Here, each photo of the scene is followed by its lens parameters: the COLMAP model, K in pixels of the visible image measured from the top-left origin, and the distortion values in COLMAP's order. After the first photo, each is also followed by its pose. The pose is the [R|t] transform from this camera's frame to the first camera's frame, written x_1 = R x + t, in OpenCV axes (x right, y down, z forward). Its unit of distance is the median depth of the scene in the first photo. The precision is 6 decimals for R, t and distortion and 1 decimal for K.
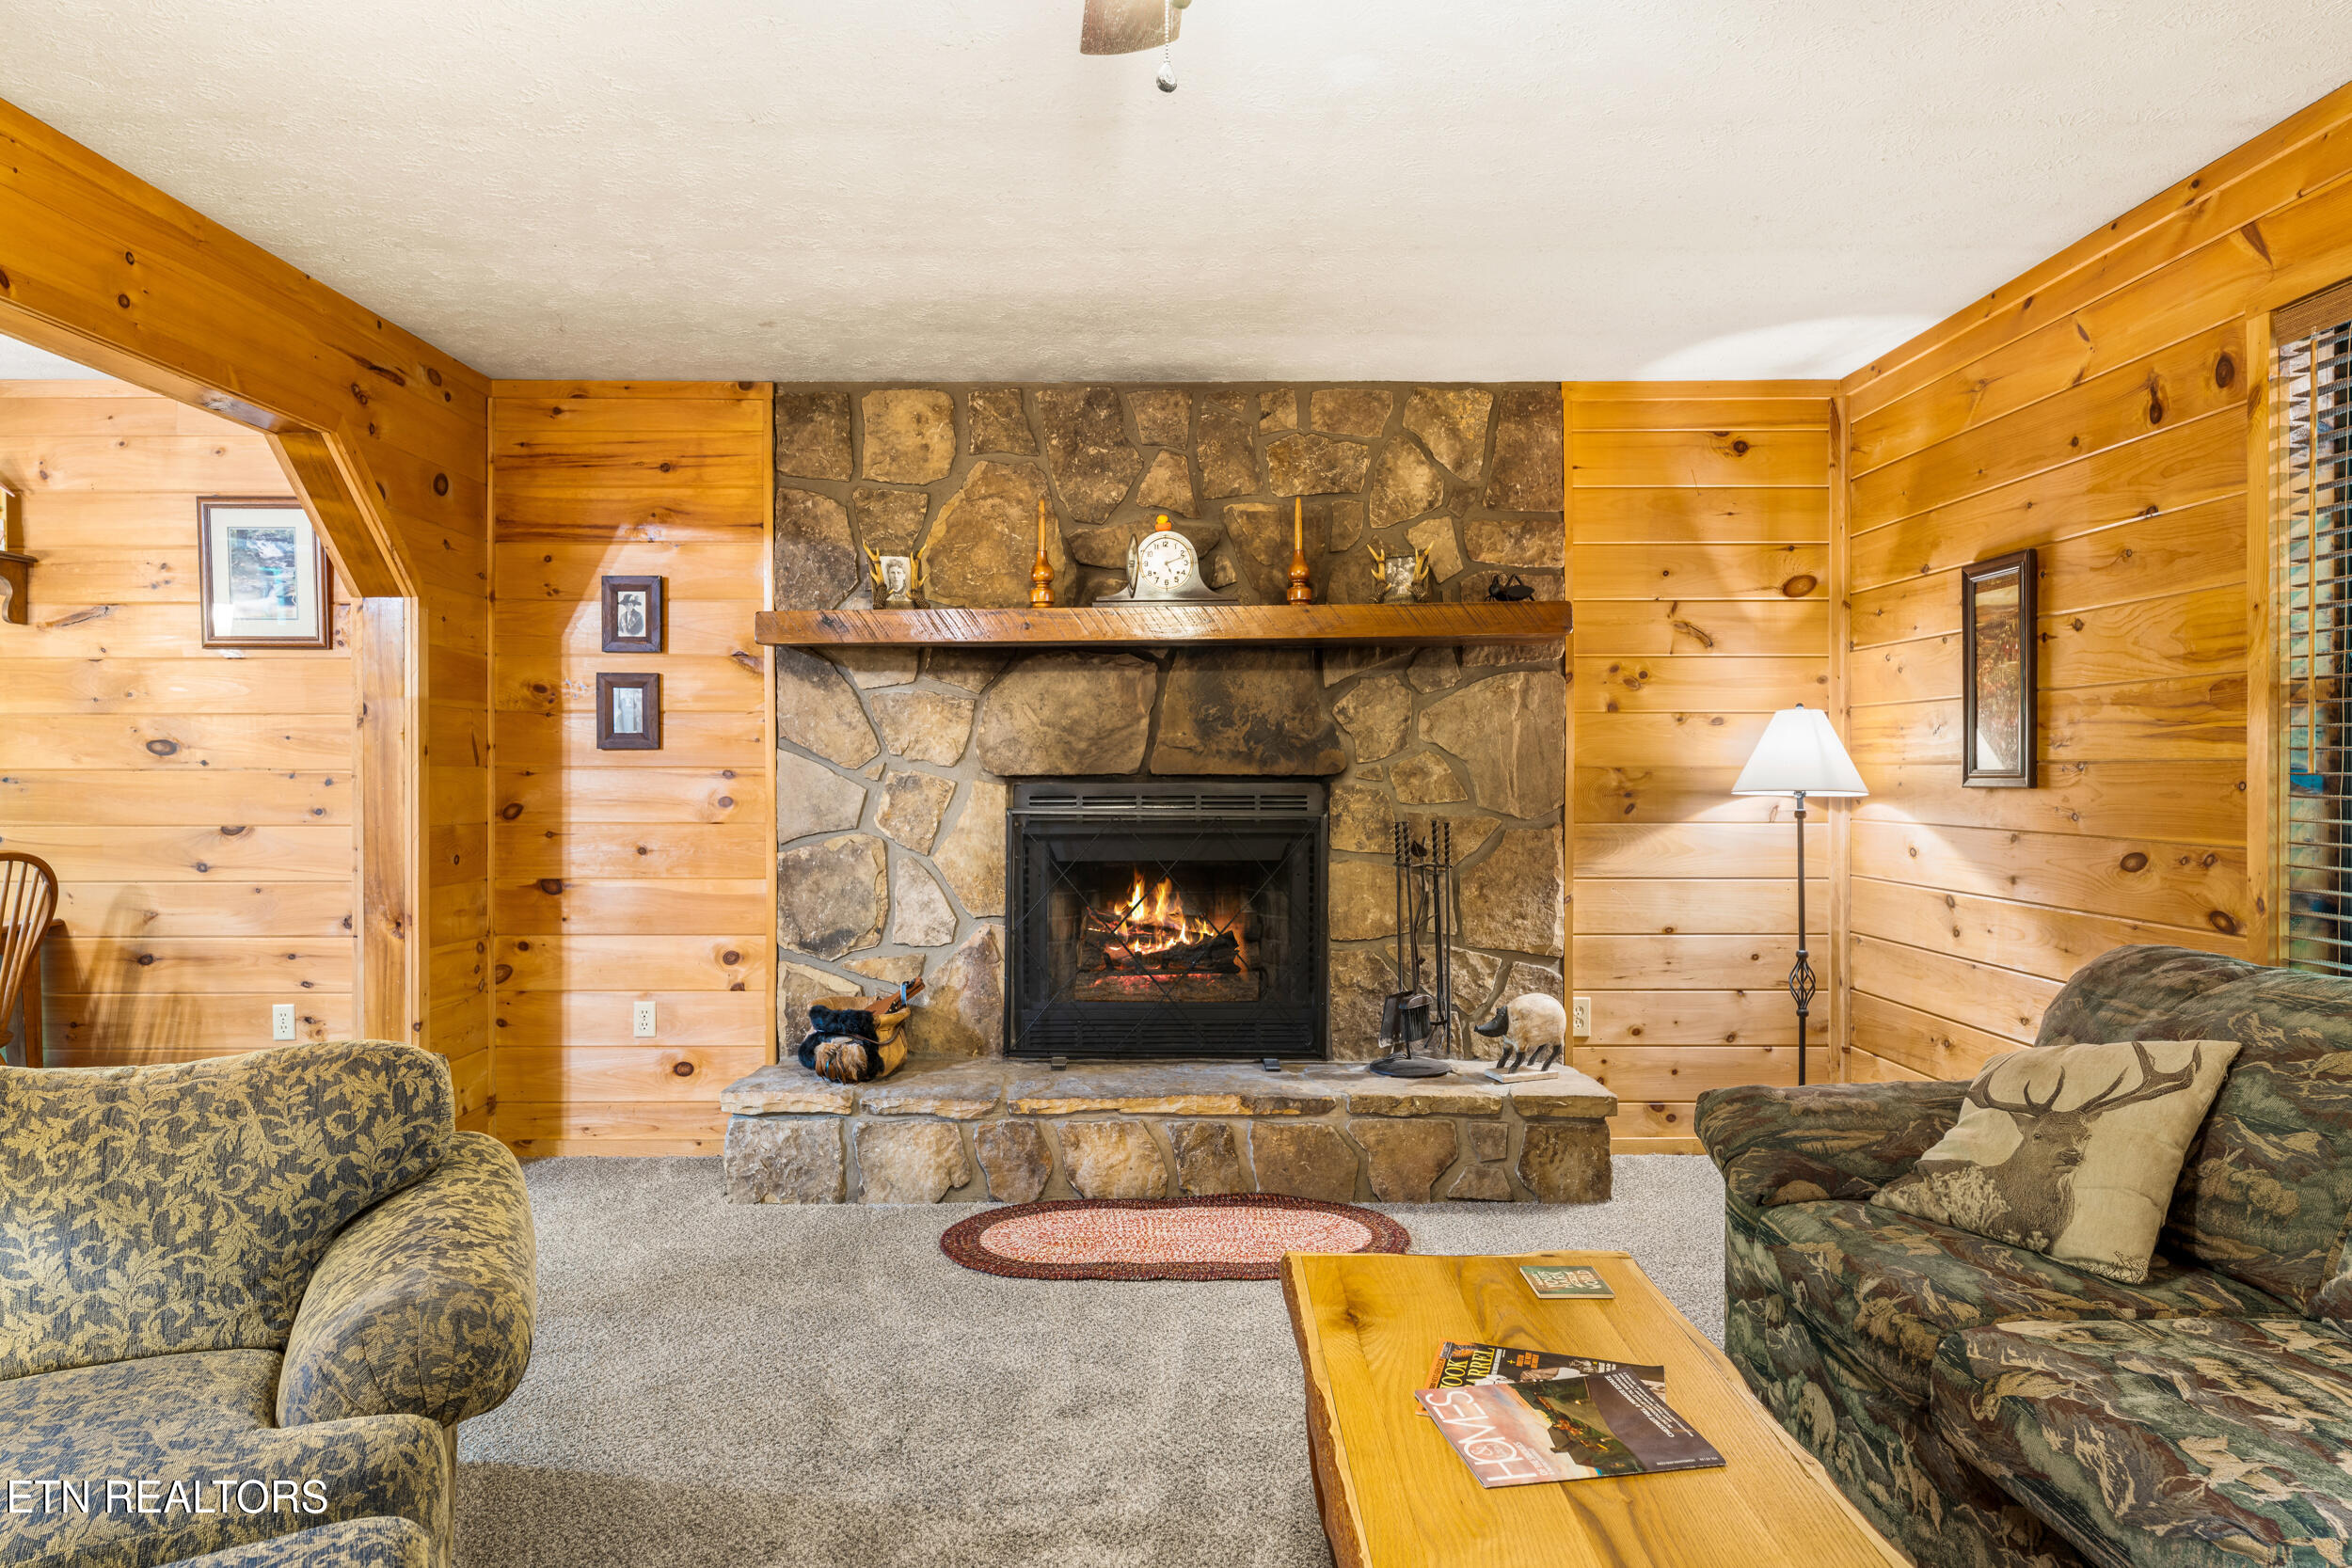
lens RADIAL K [[1331.6, 0, 1161.2], [0, 1331.6, 775.2], [0, 0, 1]] dist [0.002816, -0.002720]
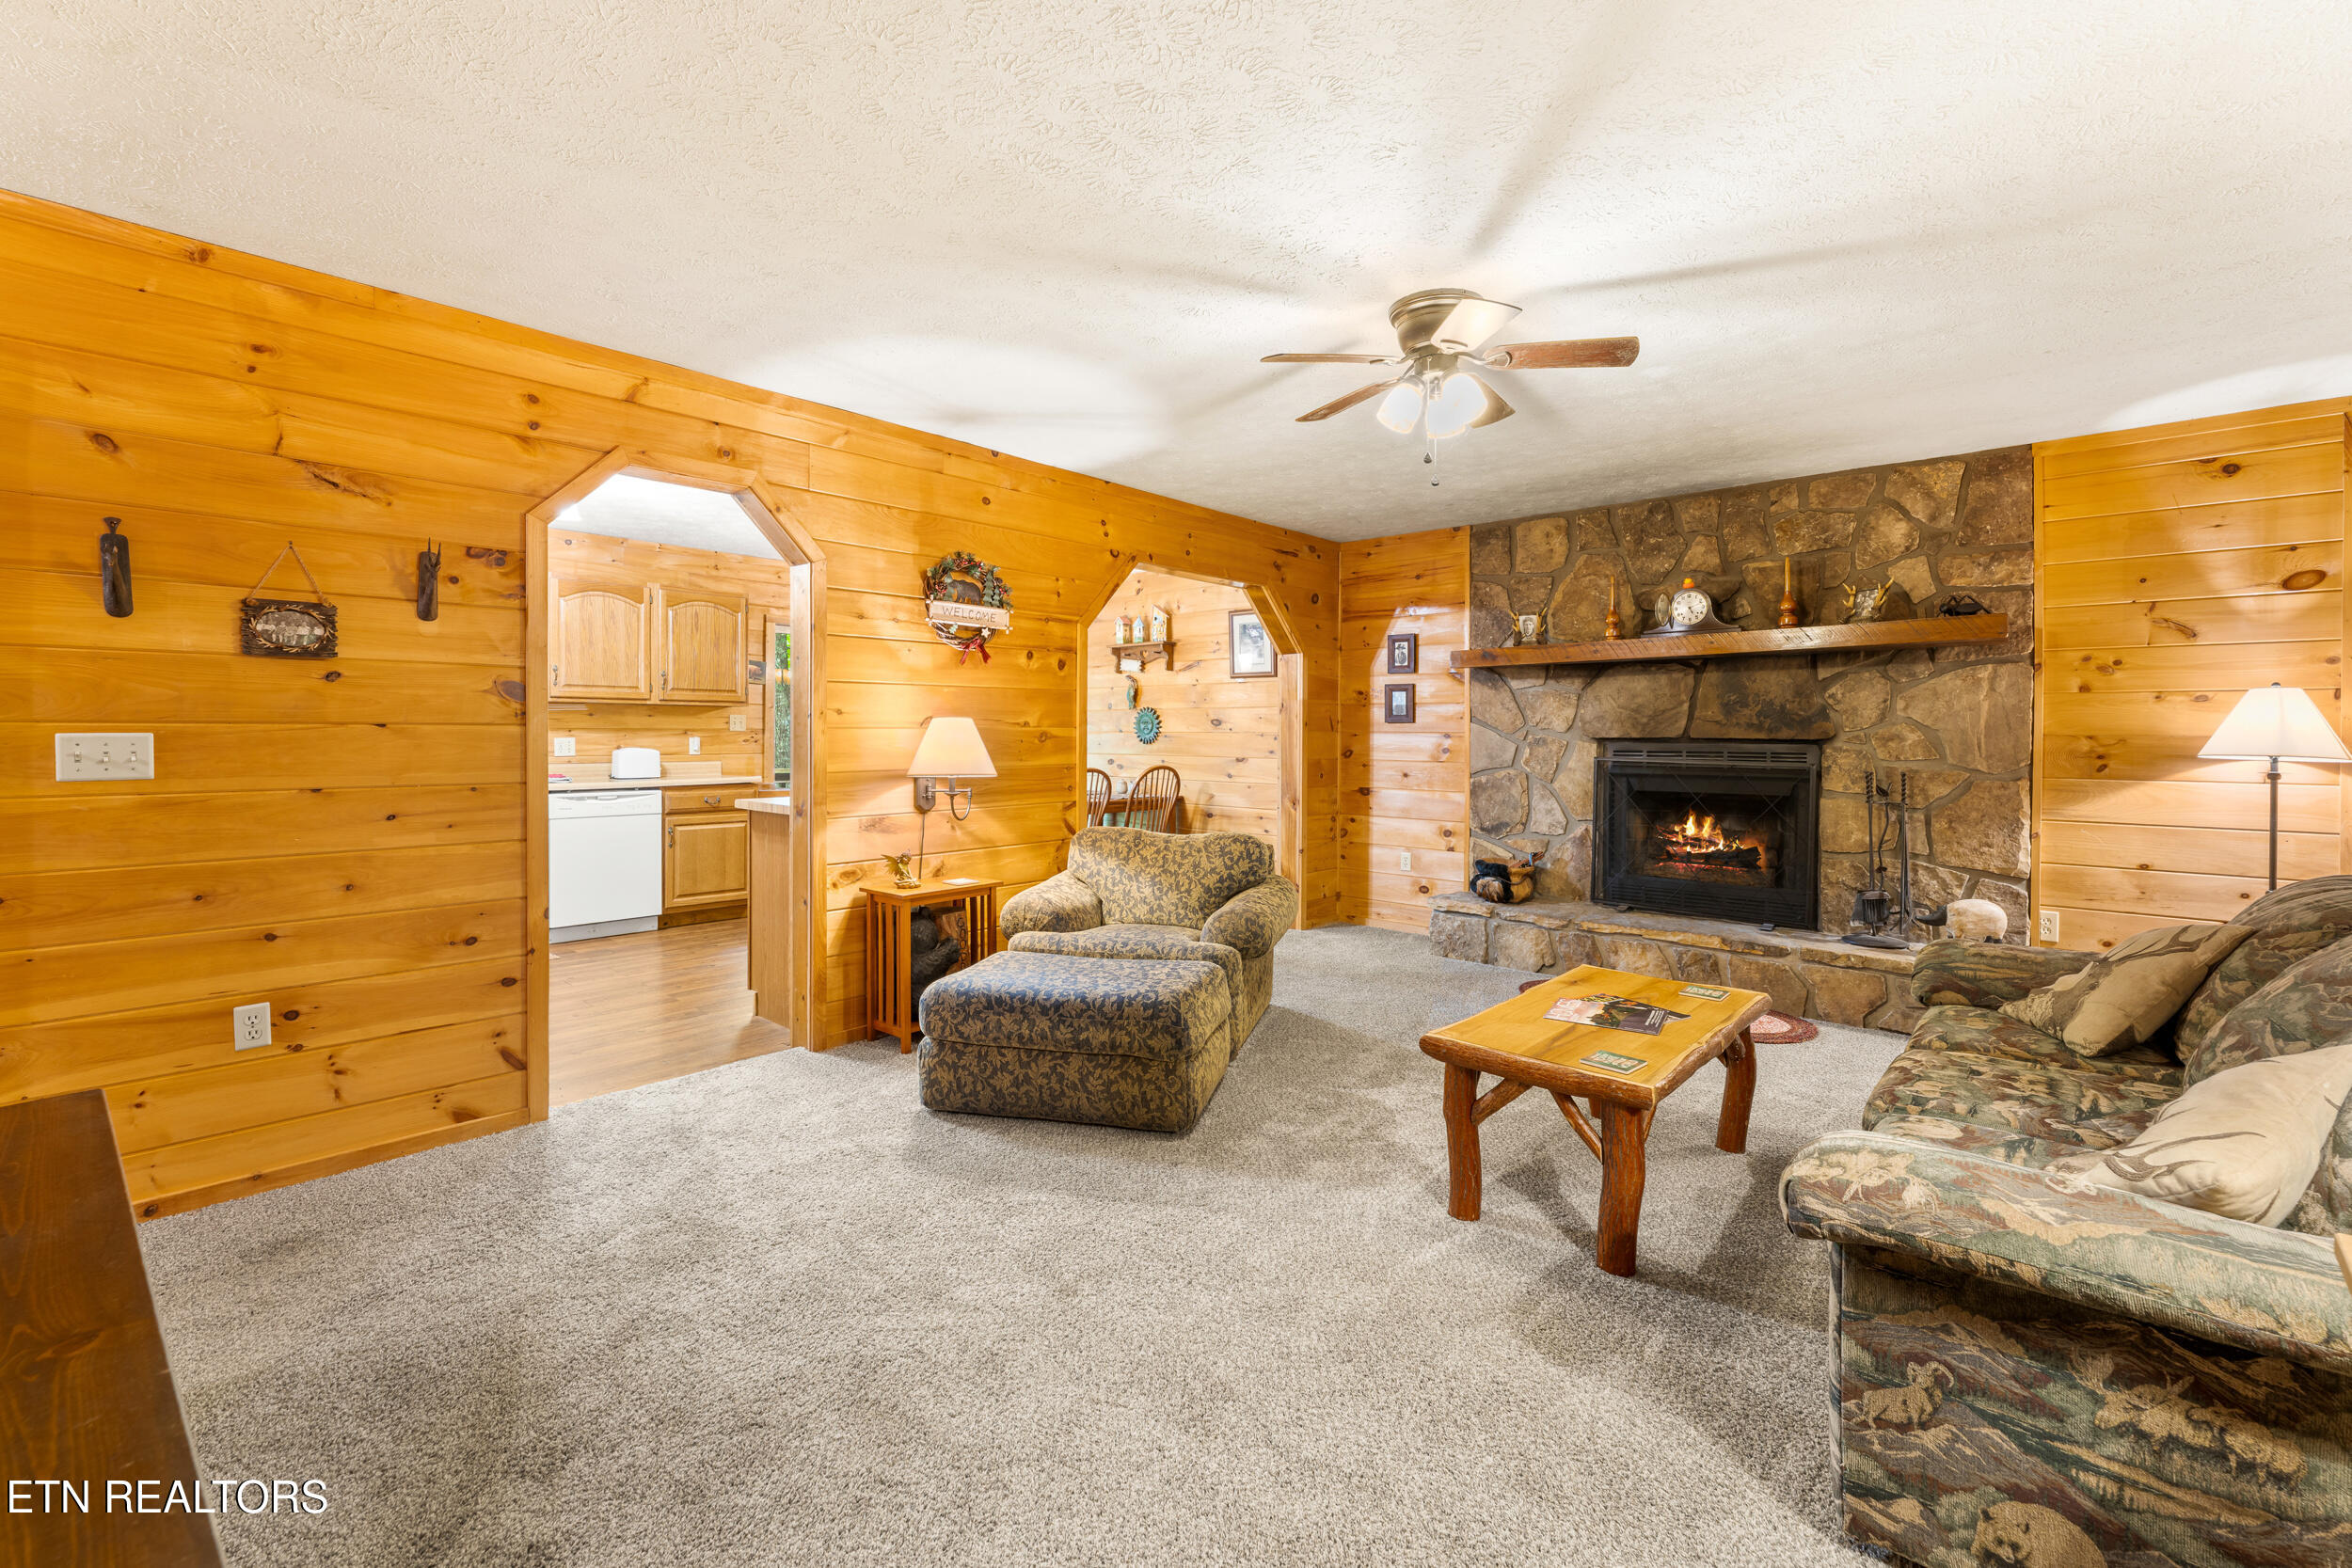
lens RADIAL K [[964.1, 0, 1196.6], [0, 964.1, 738.0], [0, 0, 1]] dist [0.001996, -0.000742]
pose [[0.755436, 0.008388, -0.655169, 0.304928], [-0.007931, 0.999962, 0.003658, -0.000152], [0.655175, 0.002432, 0.755473, -0.266441]]
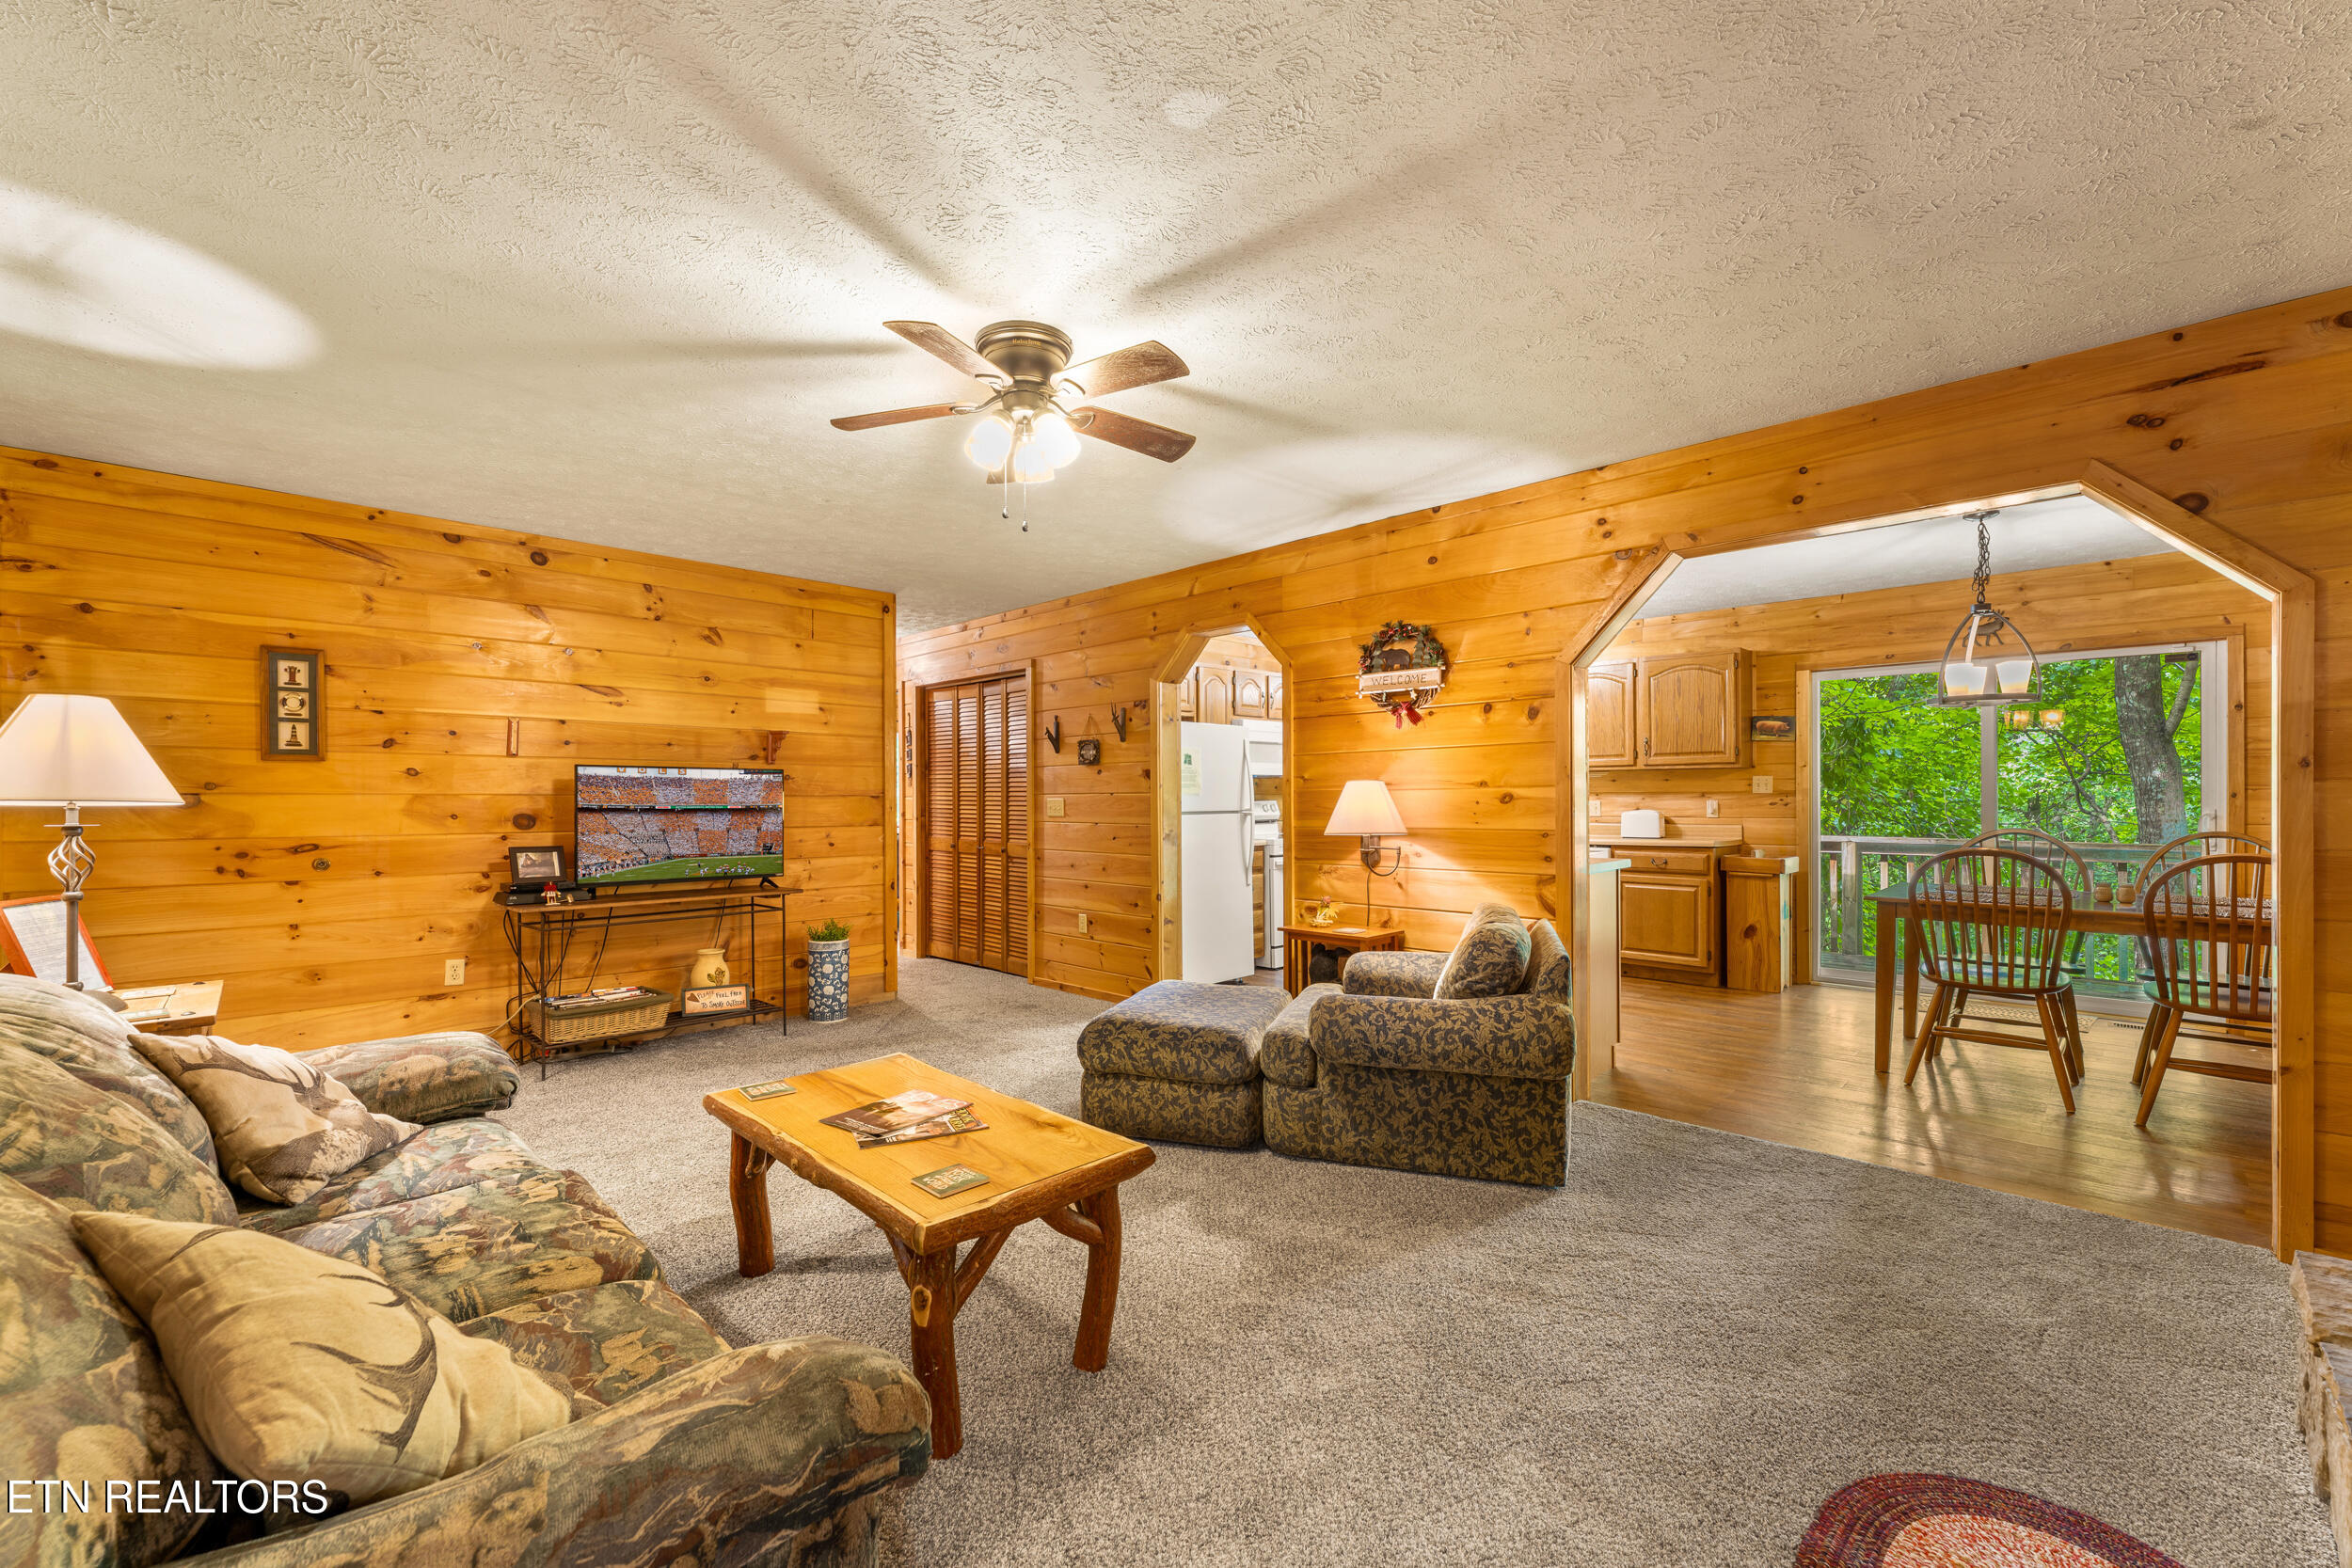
lens RADIAL K [[964.1, 0, 1176.8], [0, 964.1, 798.5], [0, 0, 1]] dist [0.001996, -0.000742]
pose [[-0.696106, 0.004902, -0.717923, 0.374823], [0.001713, 0.999985, 0.005167, -0.001563], [0.717937, 0.002367, -0.696104, 0.822833]]
